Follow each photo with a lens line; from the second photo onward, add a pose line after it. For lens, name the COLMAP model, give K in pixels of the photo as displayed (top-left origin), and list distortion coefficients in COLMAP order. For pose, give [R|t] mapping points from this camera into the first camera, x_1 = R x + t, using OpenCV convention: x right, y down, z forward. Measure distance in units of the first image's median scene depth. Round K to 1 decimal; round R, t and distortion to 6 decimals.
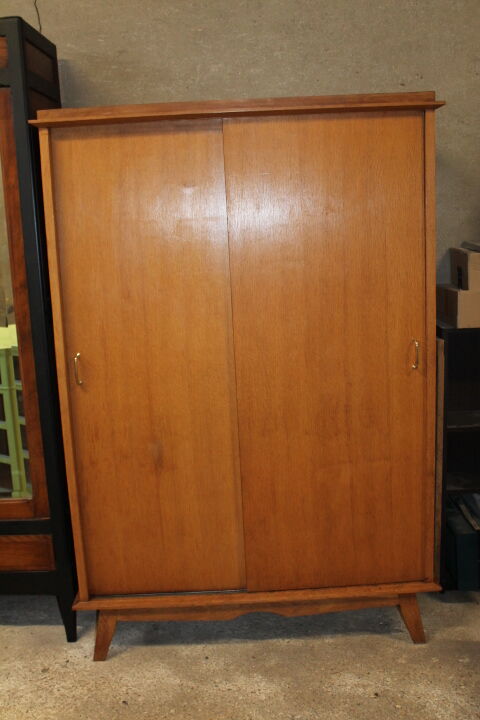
lens RADIAL K [[769.4, 0, 240.0], [0, 769.4, 360.0], [0, 0, 1]] dist [-0.085963, -0.000364]
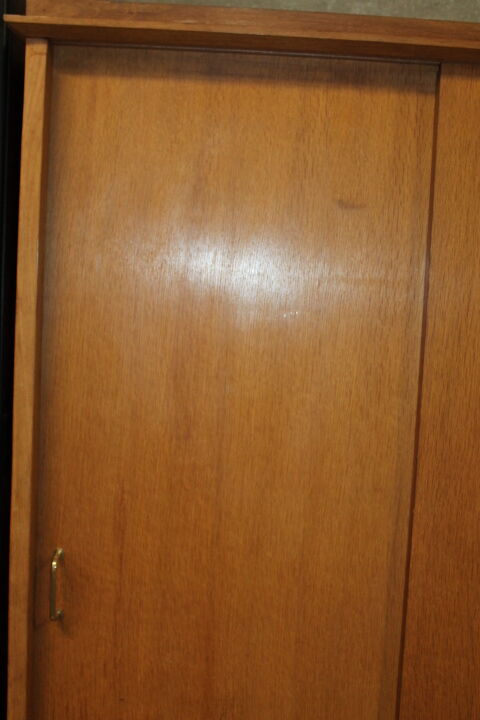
lens RADIAL K [[853.6, 0, 240.0], [0, 853.6, 360.0], [0, 0, 1]] dist [-0.075651, 0.056588]
pose [[0.995534, 0.091990, 0.021202, -0.124429], [-0.090058, 0.992807, -0.078888, -0.087105], [-0.028306, 0.076626, 0.996658, 0.481763]]
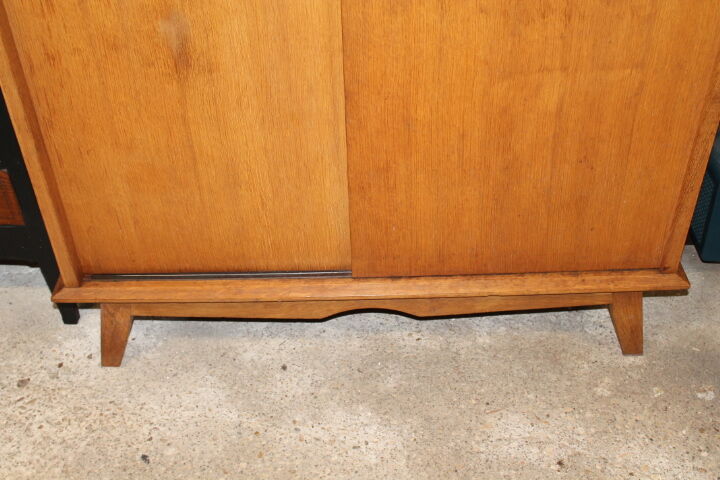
lens RADIAL K [[853.6, 0, 353.1], [0, 853.6, 238.0], [0, 0, 1]] dist [-0.075651, 0.056588]
pose [[0.999539, 0.030086, -0.003995, 0.012065], [-0.024630, 0.880992, 0.472490, -0.027918], [0.017735, -0.472174, 0.881327, 0.457939]]
